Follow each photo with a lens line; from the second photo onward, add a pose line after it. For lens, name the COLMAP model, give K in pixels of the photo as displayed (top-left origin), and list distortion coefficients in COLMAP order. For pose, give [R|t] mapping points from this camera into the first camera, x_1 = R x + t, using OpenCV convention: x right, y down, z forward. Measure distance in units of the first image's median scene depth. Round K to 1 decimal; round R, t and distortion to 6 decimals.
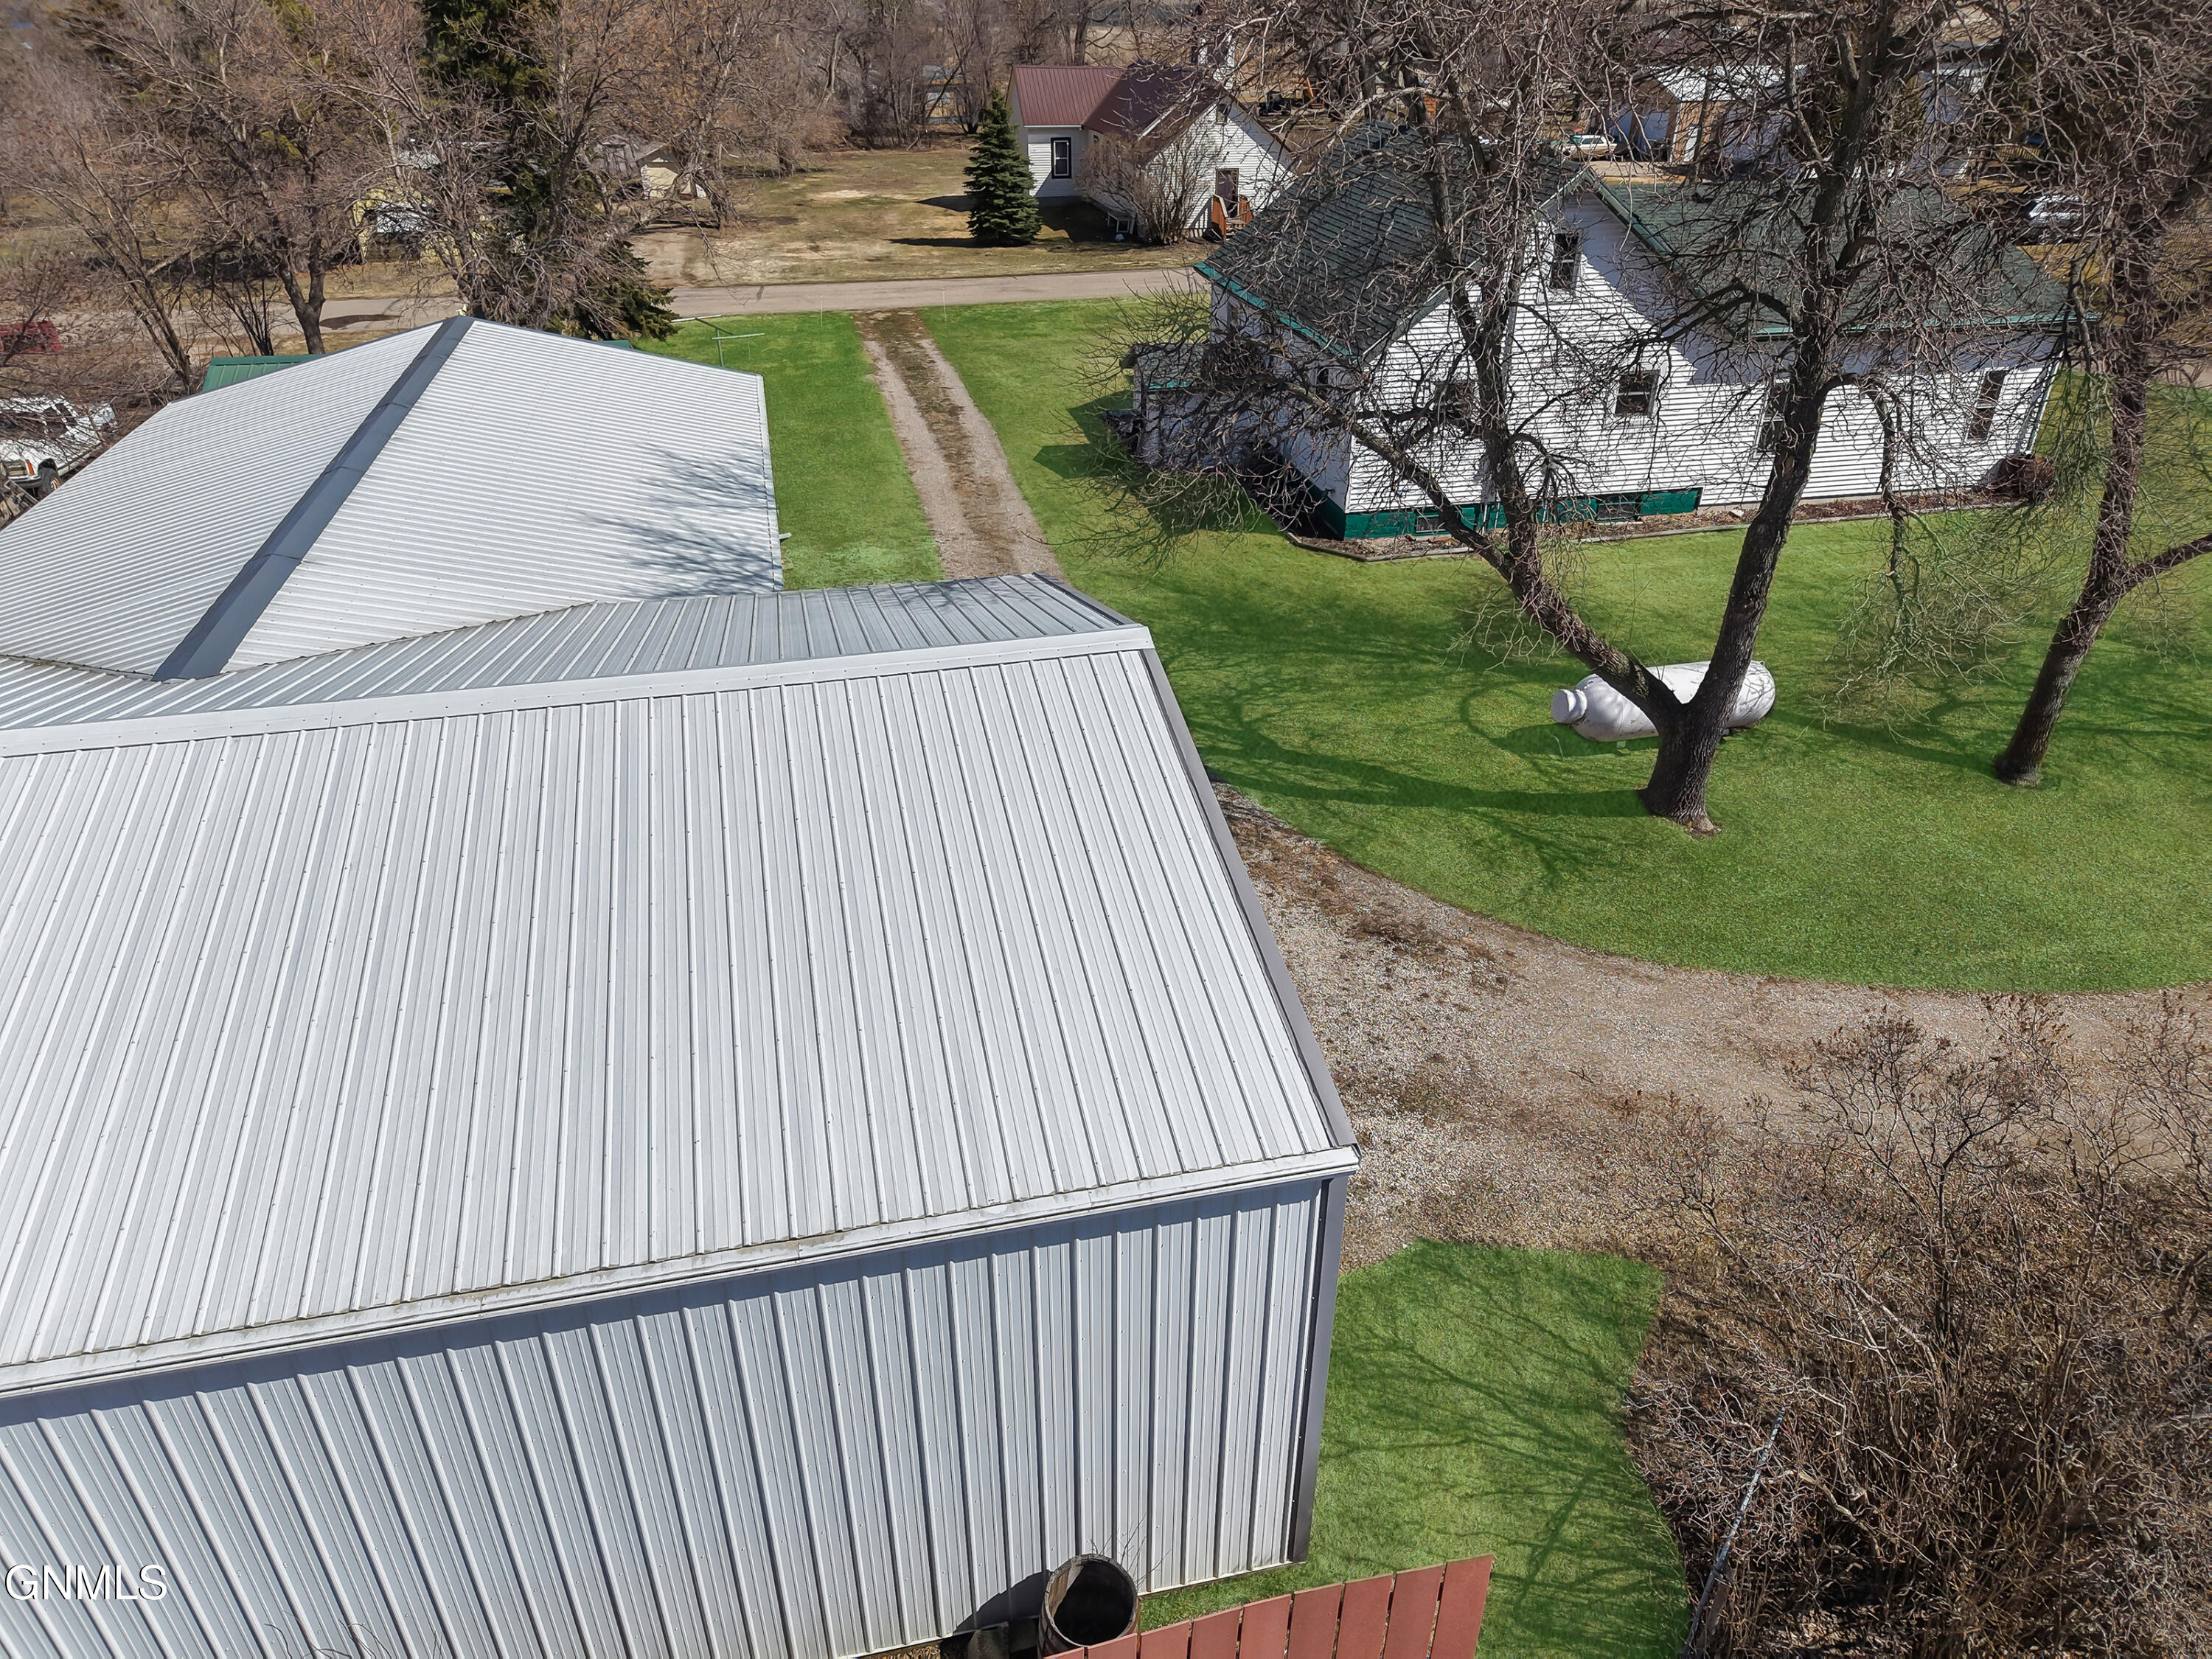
lens RADIAL K [[1487.6, 0, 1115.4], [0, 1487.6, 826.4], [0, 0, 1]] dist [0.034922, -0.033272]
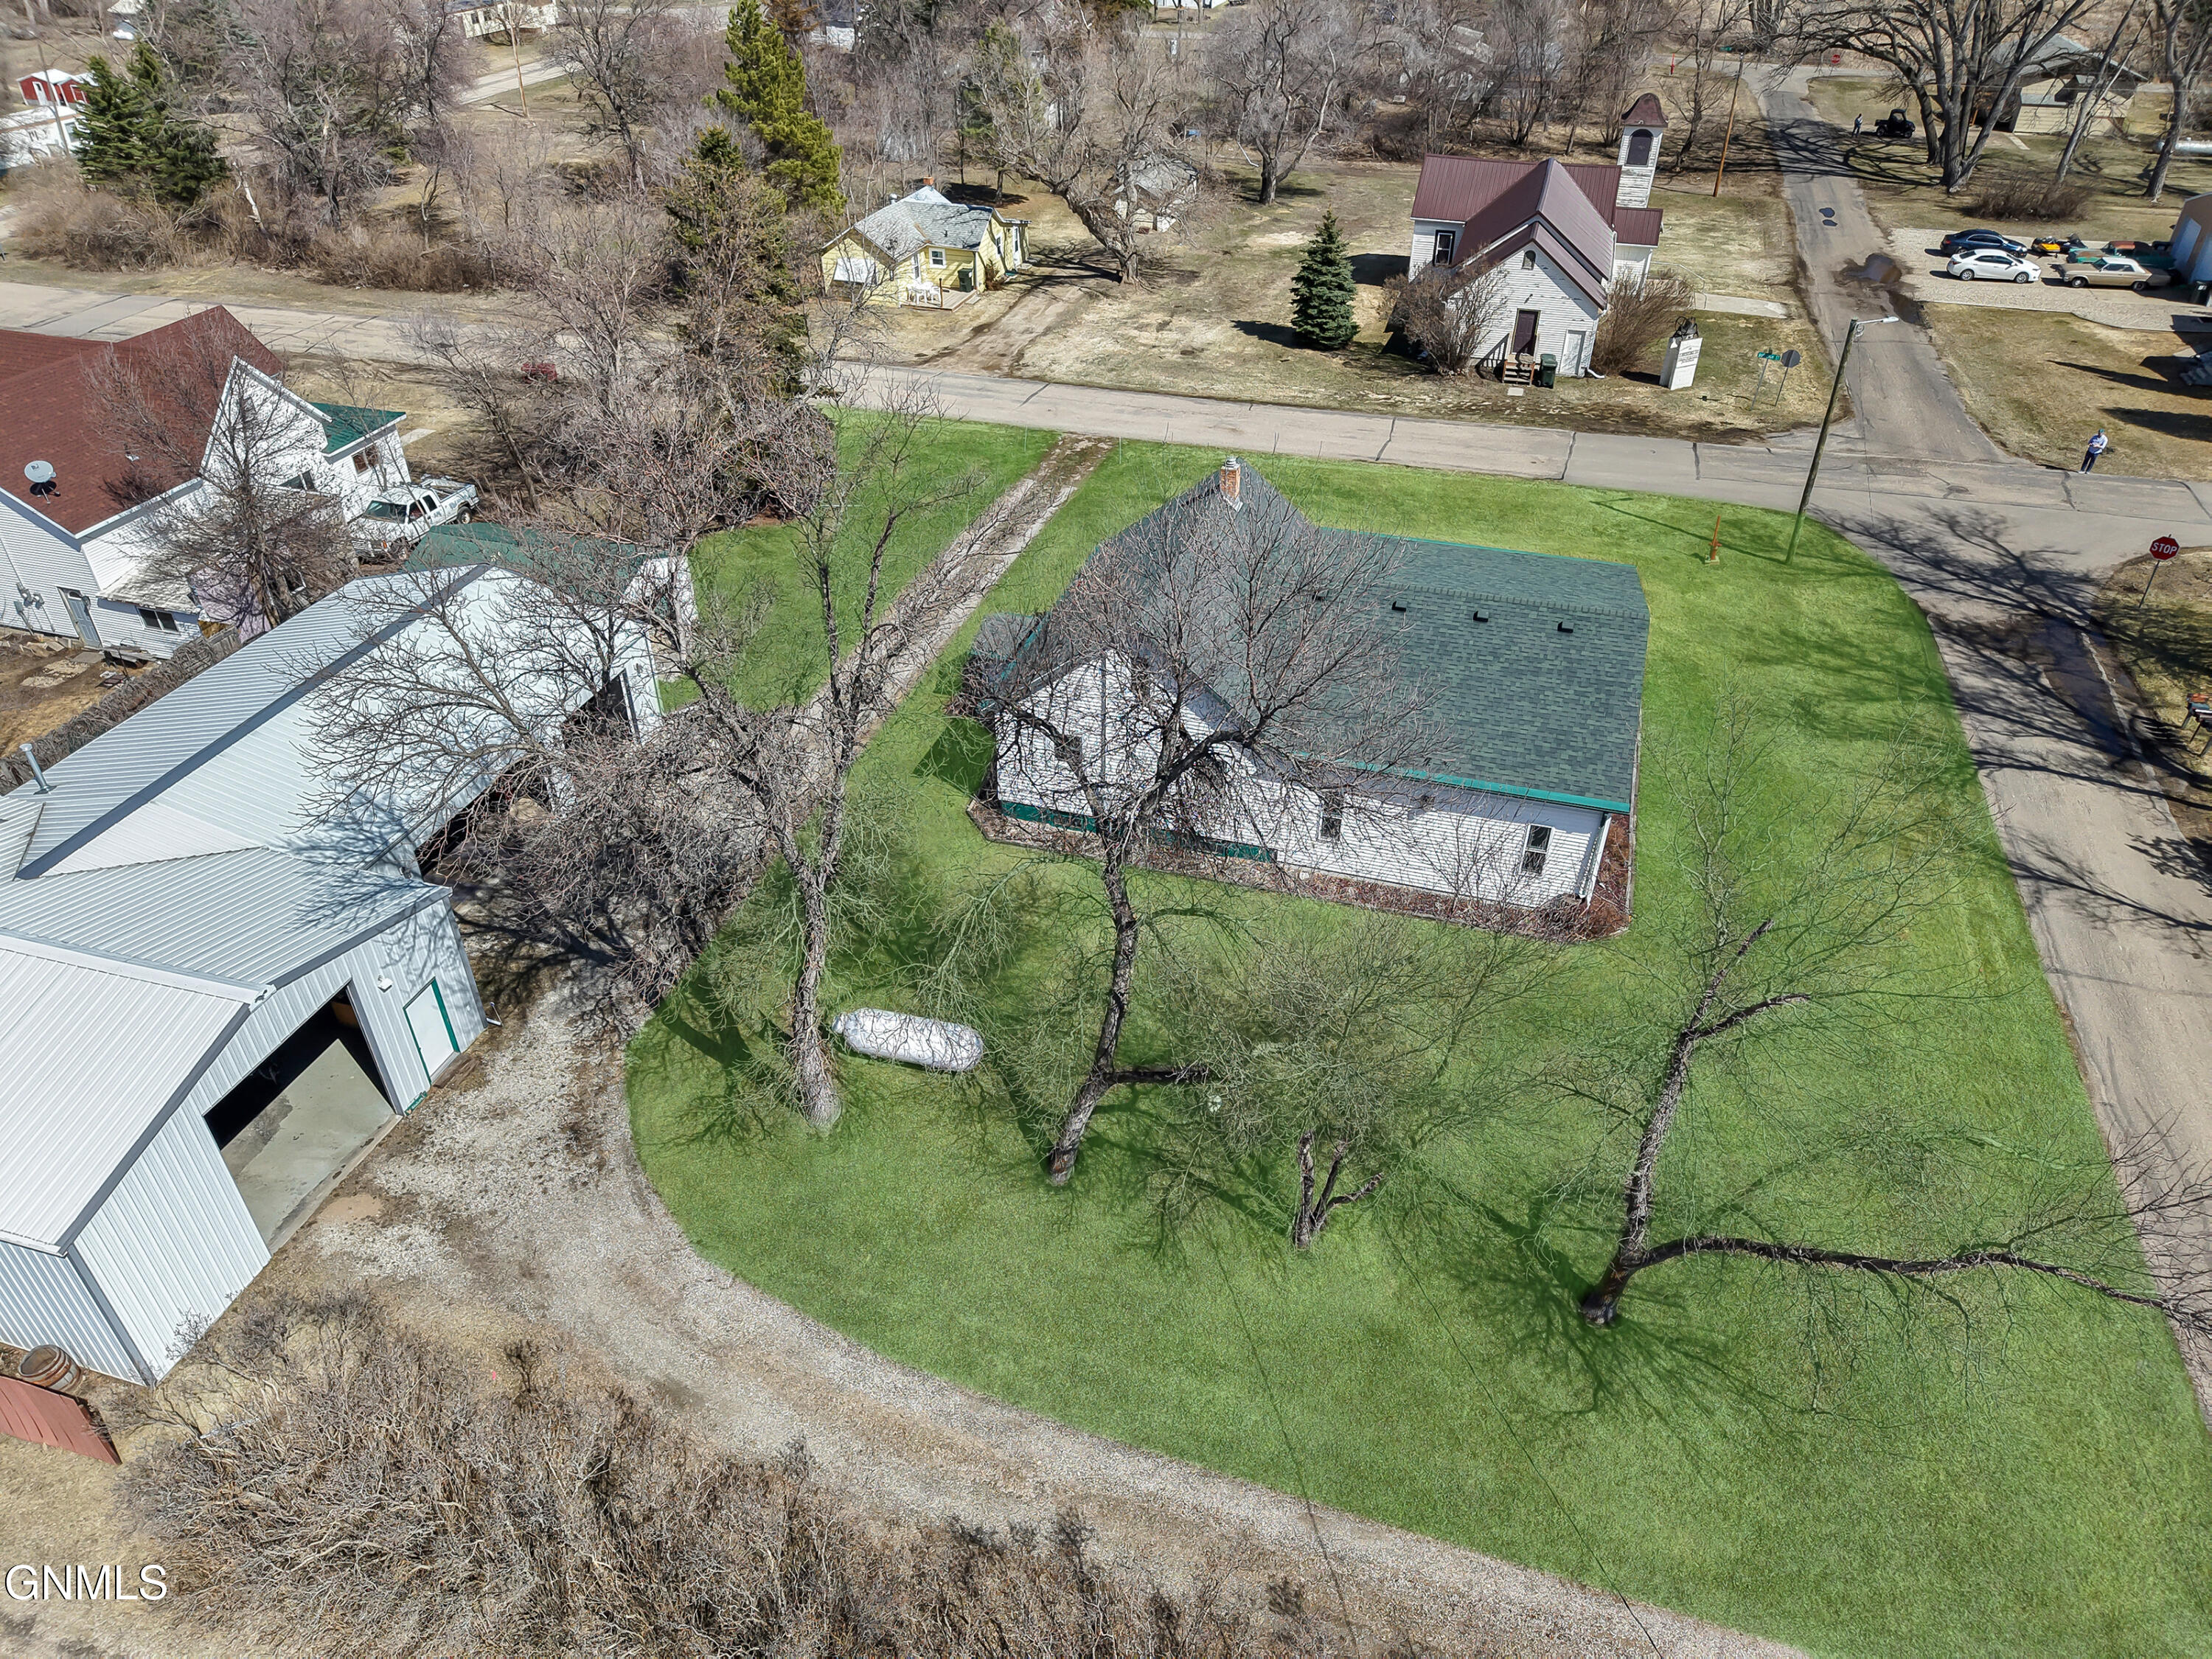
lens RADIAL K [[1487.6, 0, 1108.8], [0, 1487.6, 826.4], [0, 0, 1]] dist [0.034922, -0.033272]
pose [[0.871854, 0.286109, -0.397508, 1.304070], [-0.246302, 0.957661, 0.149067, -0.681893], [0.423327, -0.032058, 0.905409, -0.326258]]
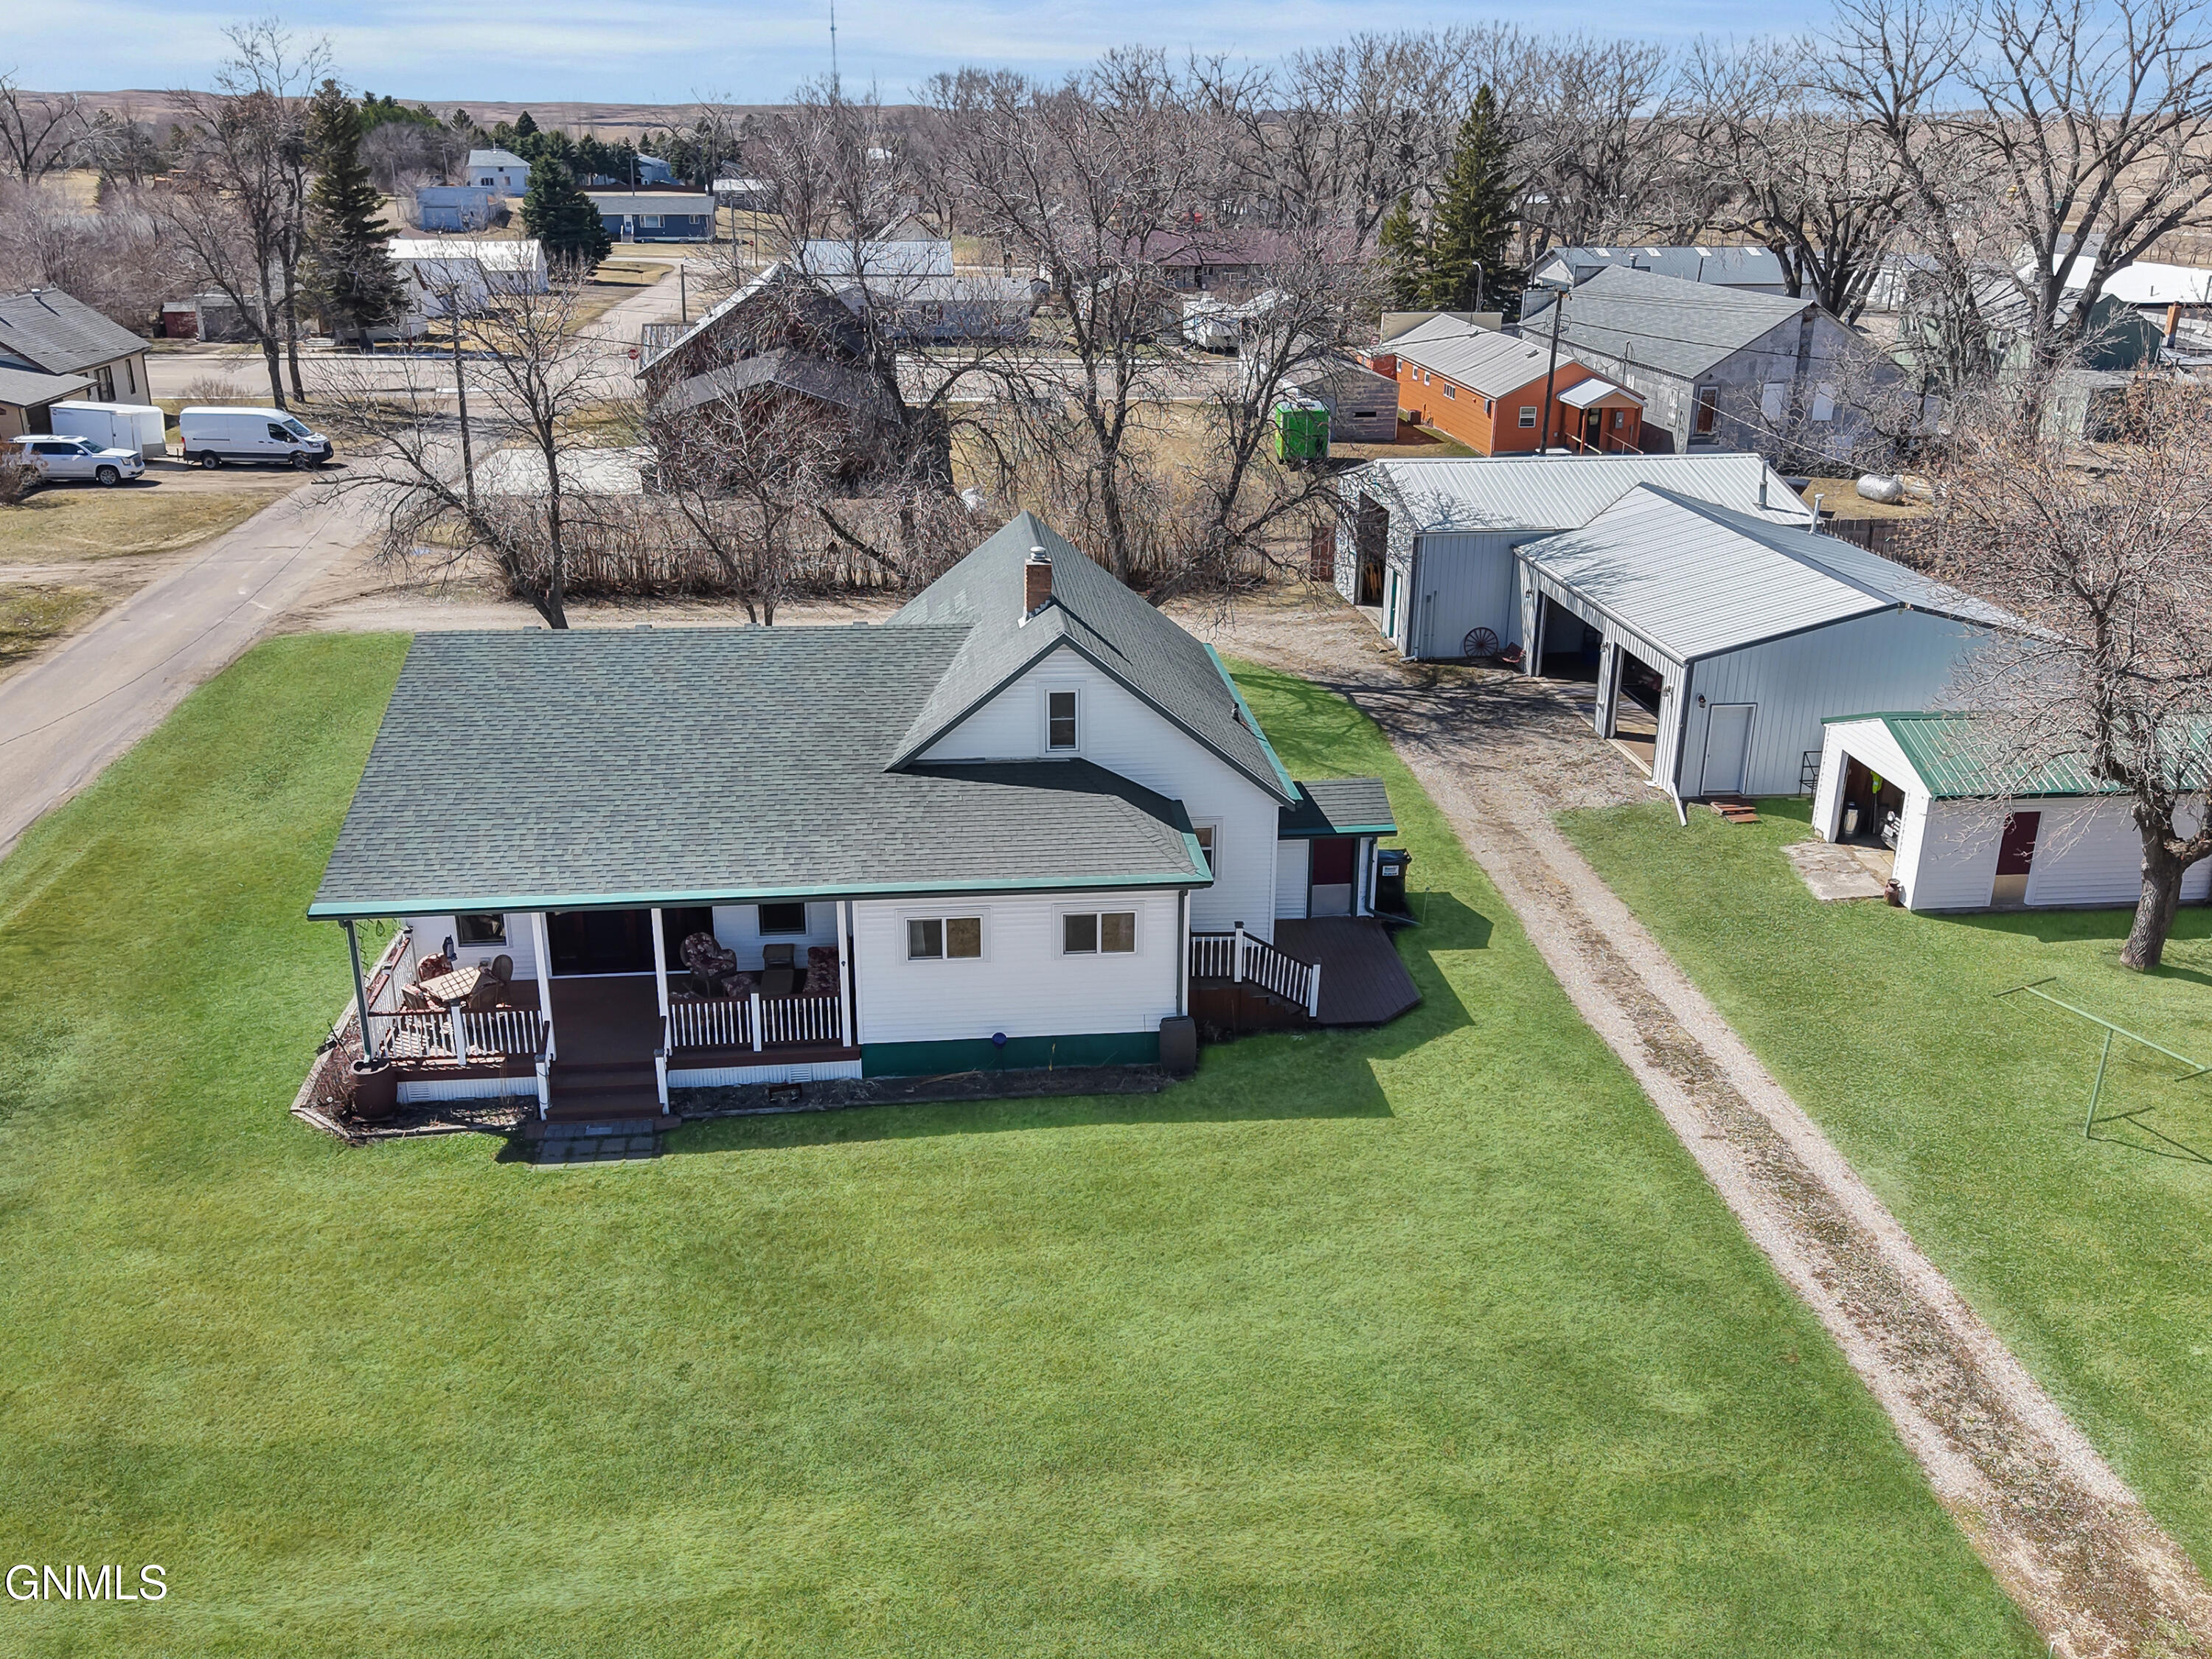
lens RADIAL K [[1906.0, 0, 1091.6], [0, 1906.0, 831.4], [0, 0, 1]] dist [0.050850, -0.067116]
pose [[-0.992550, -0.046507, 0.112609, 0.106063], [0.055969, 0.646921, 0.760500, -2.197466], [-0.108218, 0.761138, -0.639499, 3.301824]]
